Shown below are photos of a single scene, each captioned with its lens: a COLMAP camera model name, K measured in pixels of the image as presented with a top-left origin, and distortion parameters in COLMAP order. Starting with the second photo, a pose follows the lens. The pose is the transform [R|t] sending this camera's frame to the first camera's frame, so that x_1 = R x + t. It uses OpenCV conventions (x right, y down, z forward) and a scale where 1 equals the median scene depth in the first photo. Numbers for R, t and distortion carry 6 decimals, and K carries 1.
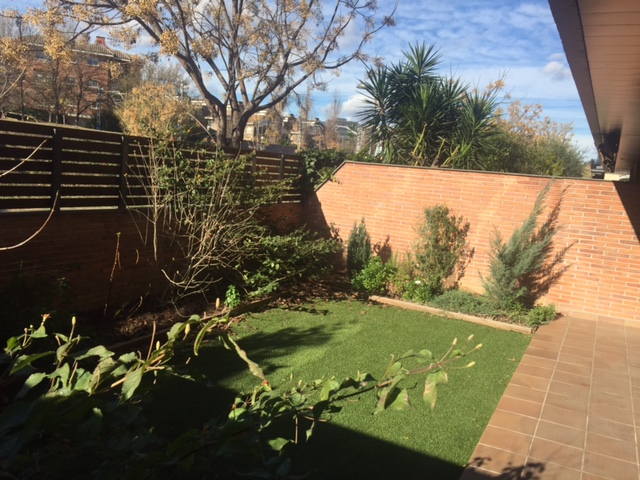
lens RADIAL K [[538.0, 0, 320.0], [0, 538.0, 240.0], [0, 0, 1]] dist [0.001972, 0.003508]
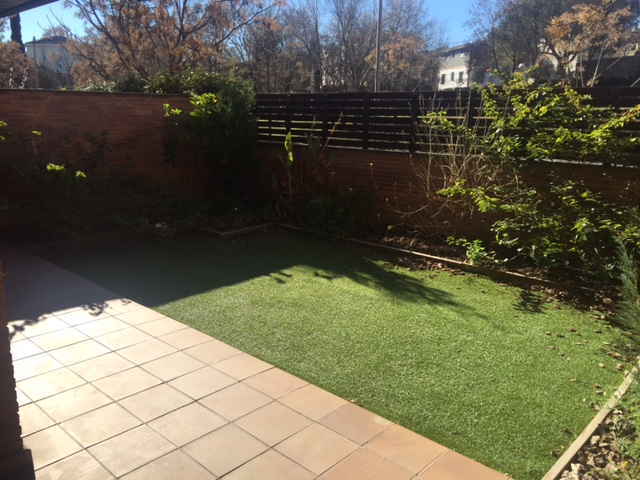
lens RADIAL K [[546.2, 0, 319.3], [0, 546.2, 233.7], [0, 0, 1]] dist [0.100856, -0.152409]
pose [[-0.259873, 0.119272, -0.958249, 0.930576], [-0.153082, 0.974705, 0.162836, -0.048803], [0.953432, 0.189007, -0.235041, 1.079144]]
